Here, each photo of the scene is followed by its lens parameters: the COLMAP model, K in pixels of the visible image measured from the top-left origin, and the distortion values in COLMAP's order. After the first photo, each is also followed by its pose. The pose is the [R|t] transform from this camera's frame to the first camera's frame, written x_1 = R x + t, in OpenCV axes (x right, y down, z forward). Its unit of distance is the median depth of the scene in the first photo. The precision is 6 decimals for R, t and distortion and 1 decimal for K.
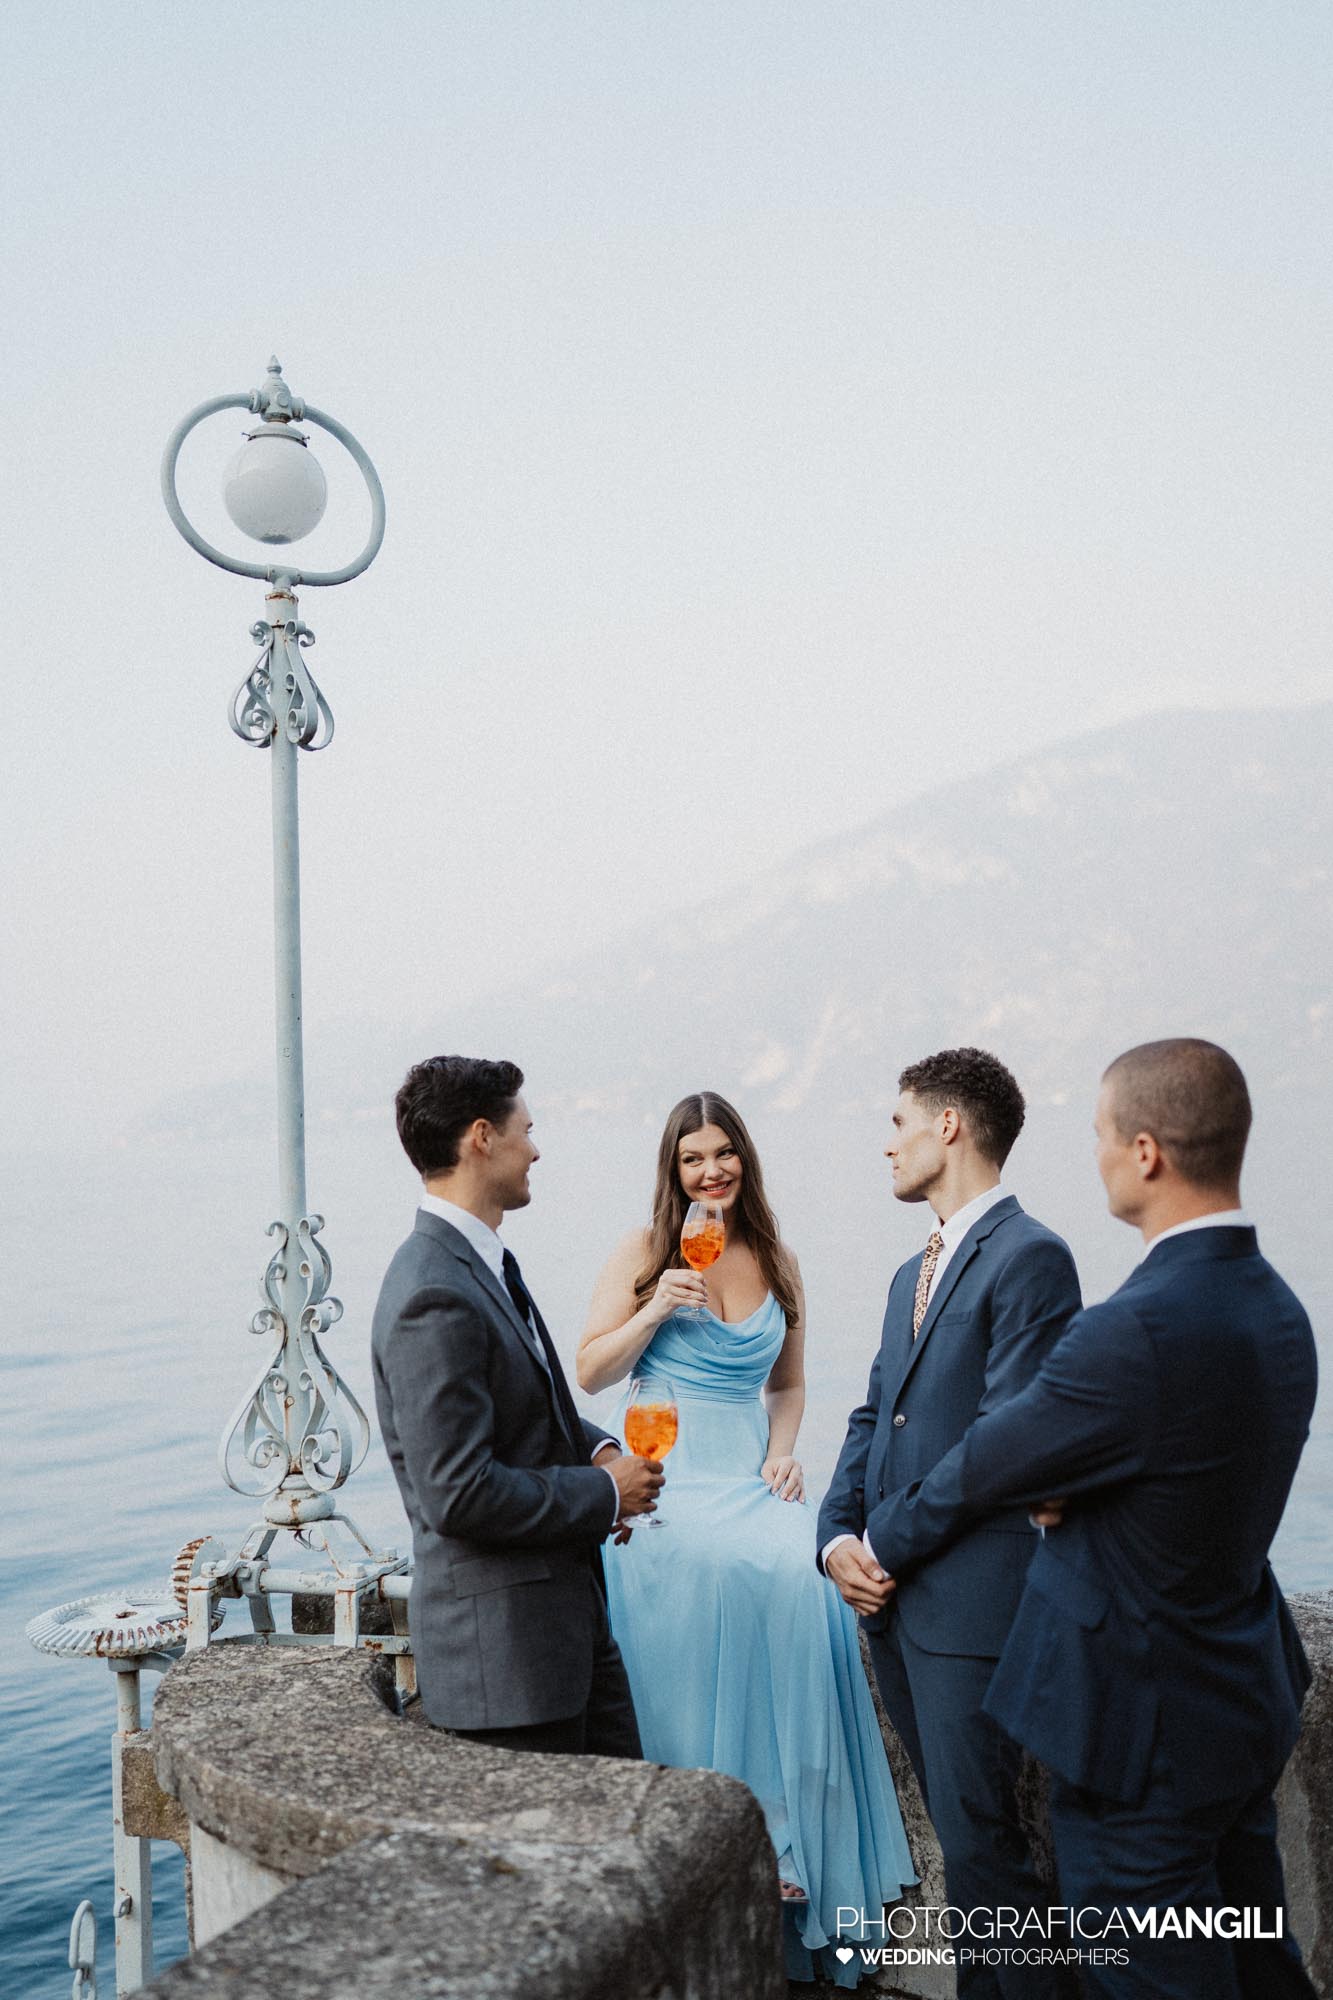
lens RADIAL K [[1933.7, 0, 734.1], [0, 1933.7, 924.9], [0, 0, 1]] dist [-0.005539, 0.022830]
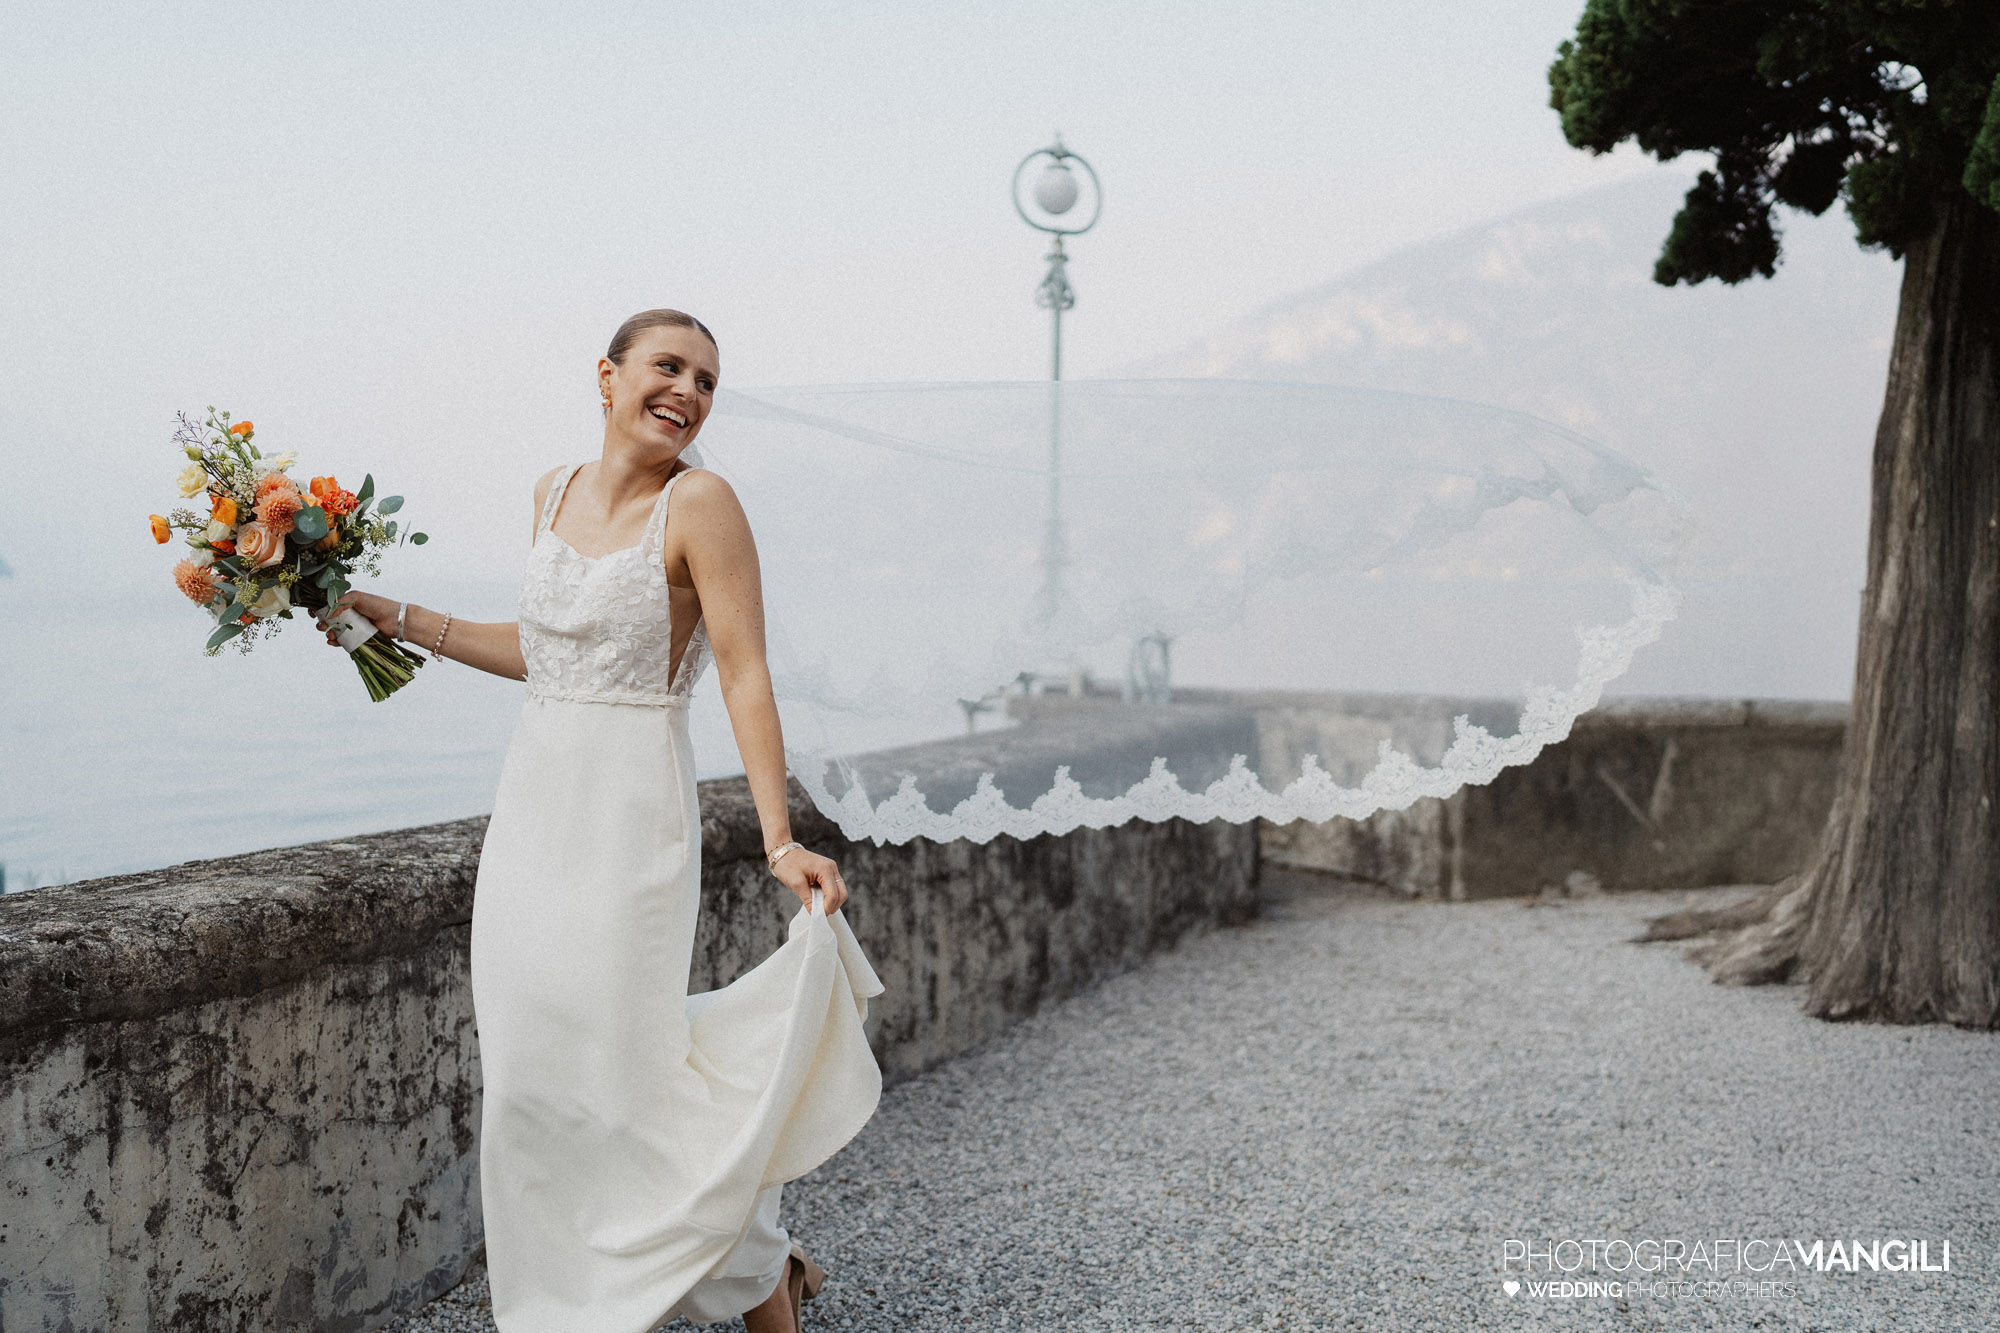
lens RADIAL K [[1933.7, 0, 994.0], [0, 1933.7, 654.8], [0, 0, 1]] dist [-0.005539, 0.022830]
pose [[0.994459, 0.050936, -0.091966, -0.078609], [-0.037407, 0.988978, 0.143261, -0.015698], [0.098250, -0.139027, 0.985403, -1.259004]]
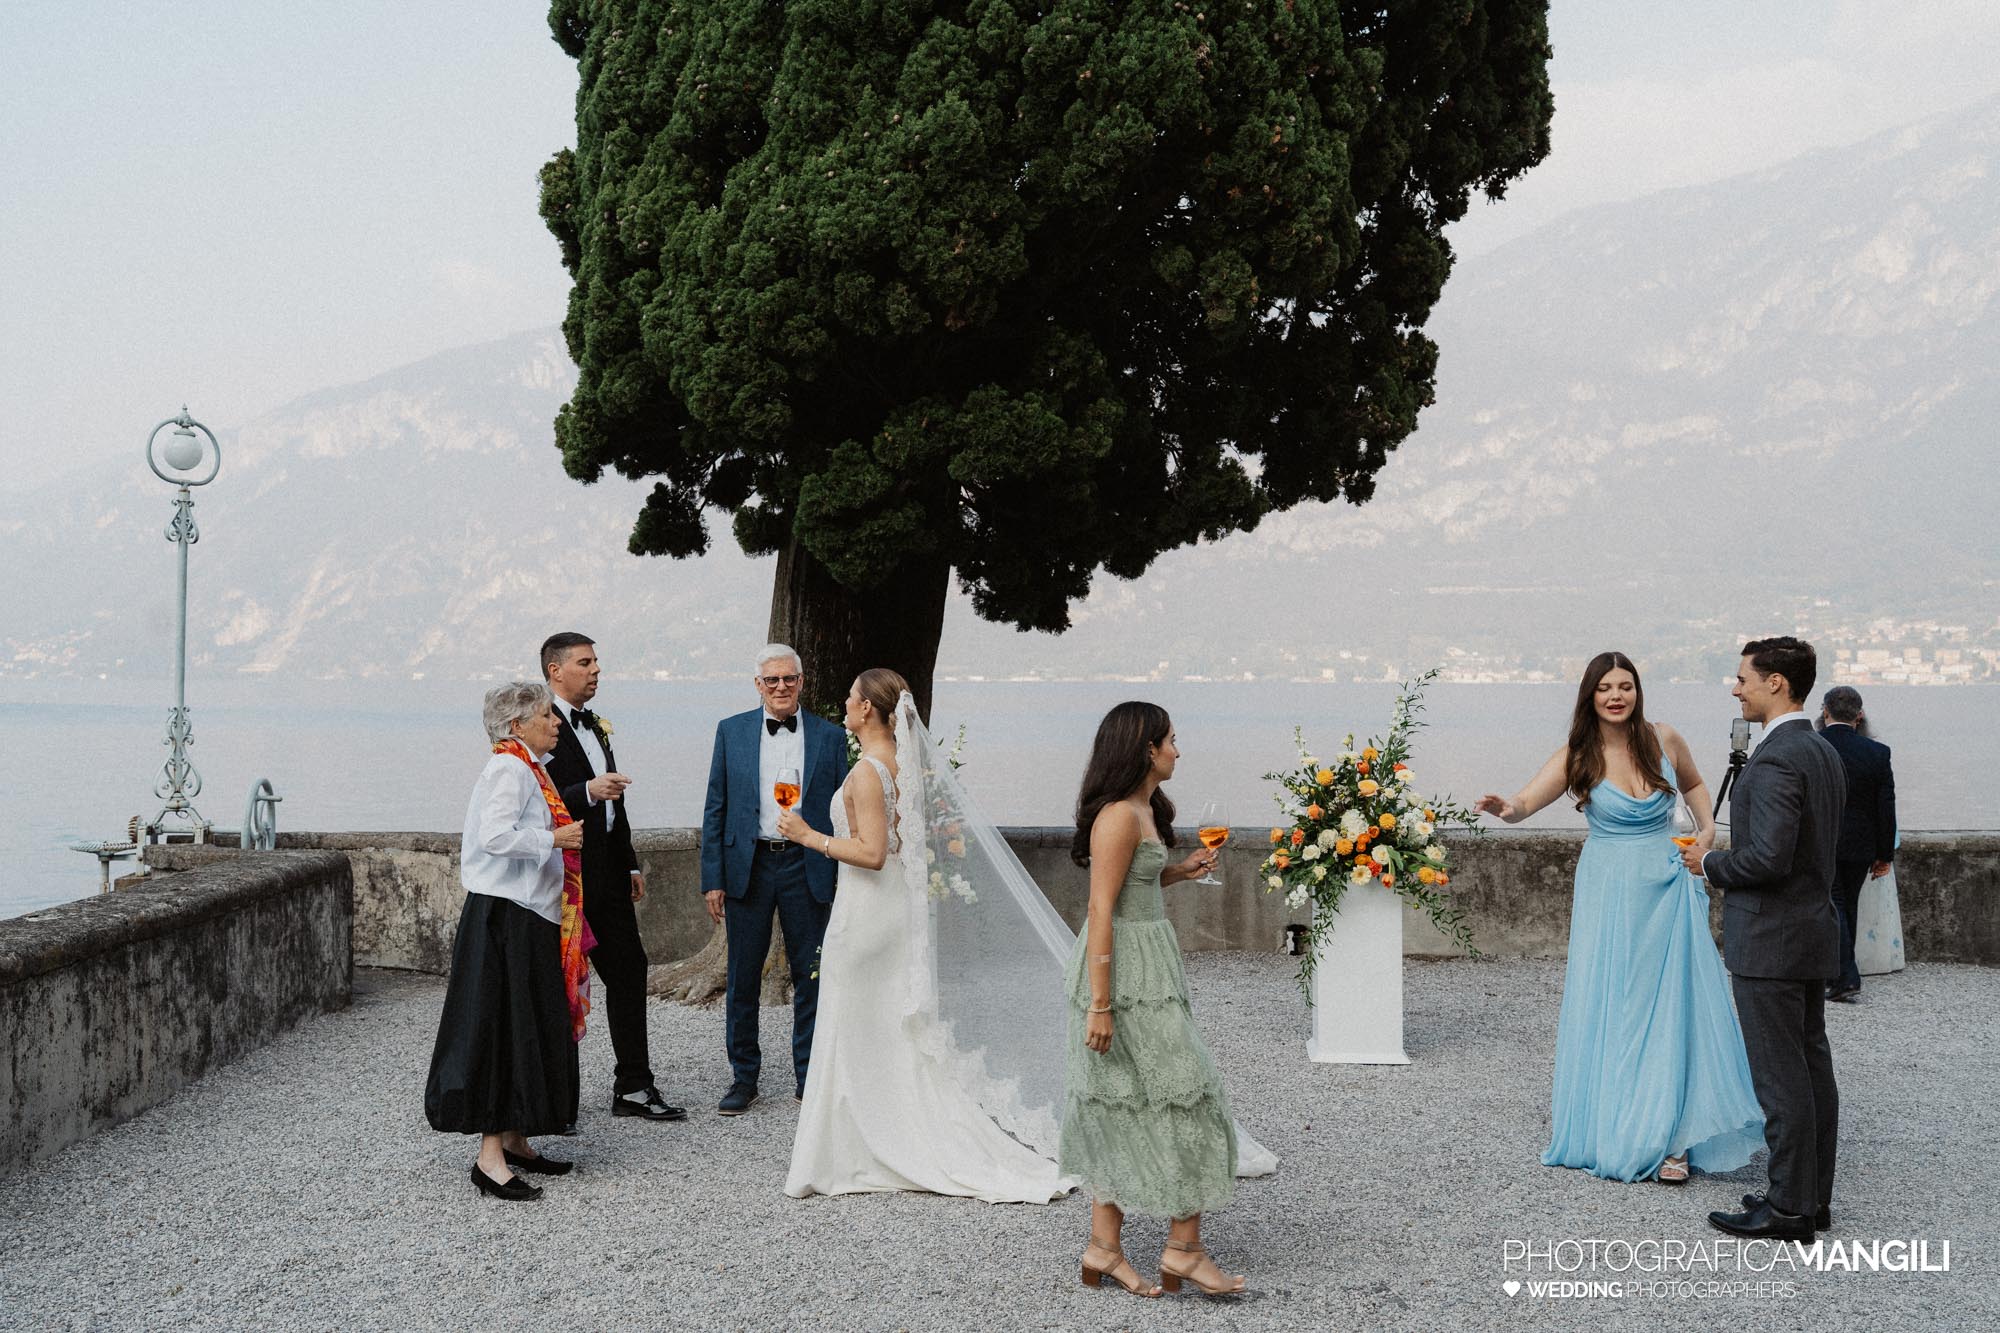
lens RADIAL K [[1933.7, 0, 994.0], [0, 1933.7, 654.8], [0, 0, 1]] dist [-0.005539, 0.022830]
pose [[0.924111, 0.053560, 0.378352, -0.196094], [-0.082740, 0.994685, 0.061282, -0.202071], [-0.373059, -0.087936, 0.923631, -2.104106]]
